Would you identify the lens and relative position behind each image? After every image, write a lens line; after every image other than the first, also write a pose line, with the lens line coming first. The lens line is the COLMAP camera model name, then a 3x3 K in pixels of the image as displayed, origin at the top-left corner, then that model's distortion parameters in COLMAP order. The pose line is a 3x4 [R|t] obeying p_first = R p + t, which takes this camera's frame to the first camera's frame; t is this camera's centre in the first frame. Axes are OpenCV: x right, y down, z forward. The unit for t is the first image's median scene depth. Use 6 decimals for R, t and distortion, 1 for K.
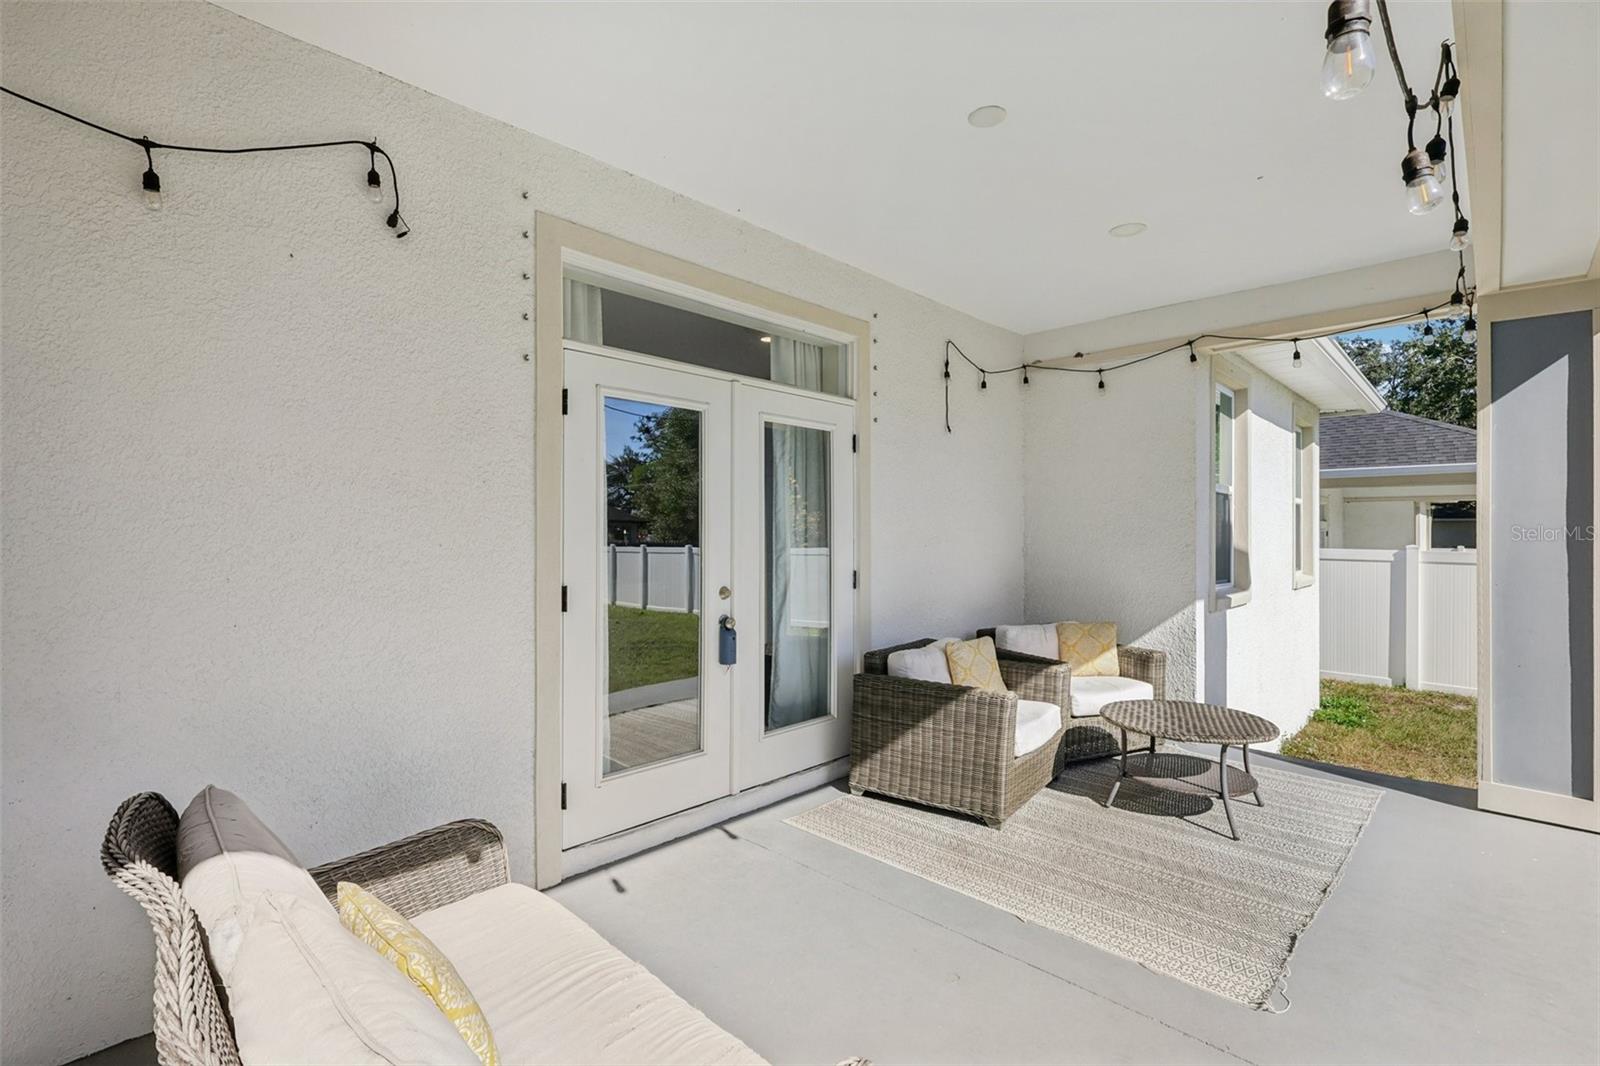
lens RADIAL K [[744.7, 0, 795.0], [0, 744.7, 532.6], [0, 0, 1]] dist [-0.002879, -0.001088]
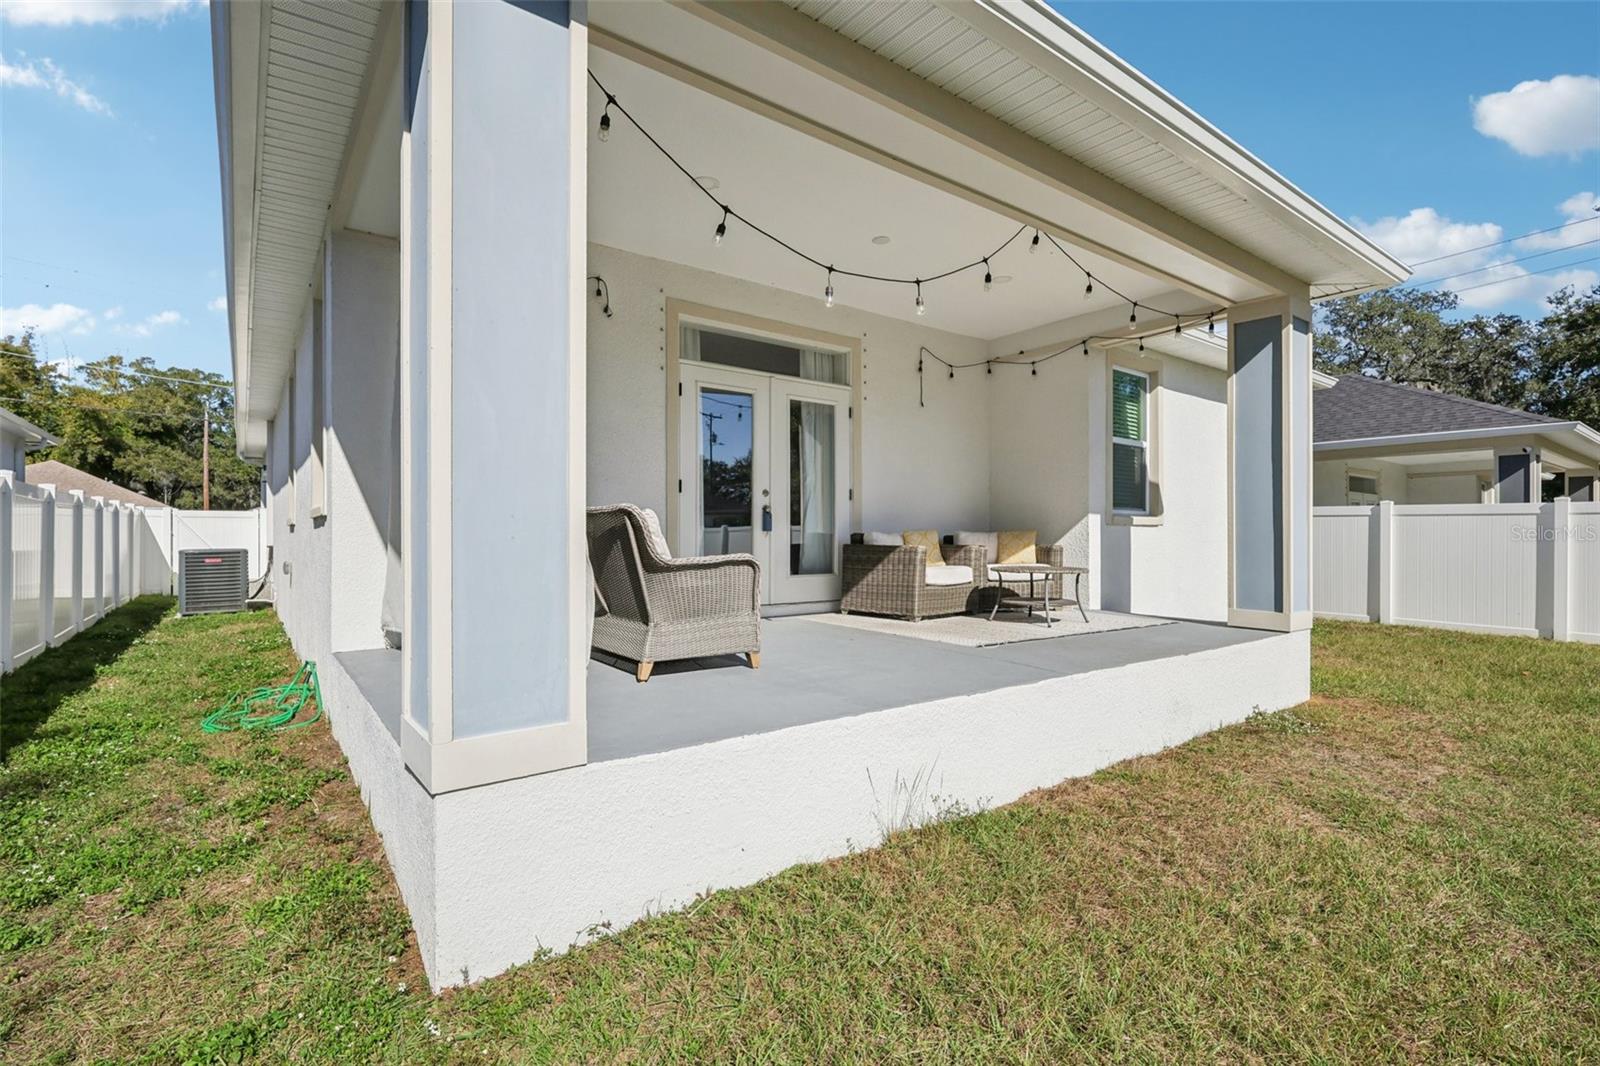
lens RADIAL K [[744.7, 0, 793.9], [0, 744.7, 536.8], [0, 0, 1]] dist [-0.002879, -0.001088]
pose [[0.987197, -0.002982, -0.159478, 0.225133], [0.002972, 0.999996, -0.000302, 0.160607], [0.159479, -0.000176, 0.987201, -0.674529]]
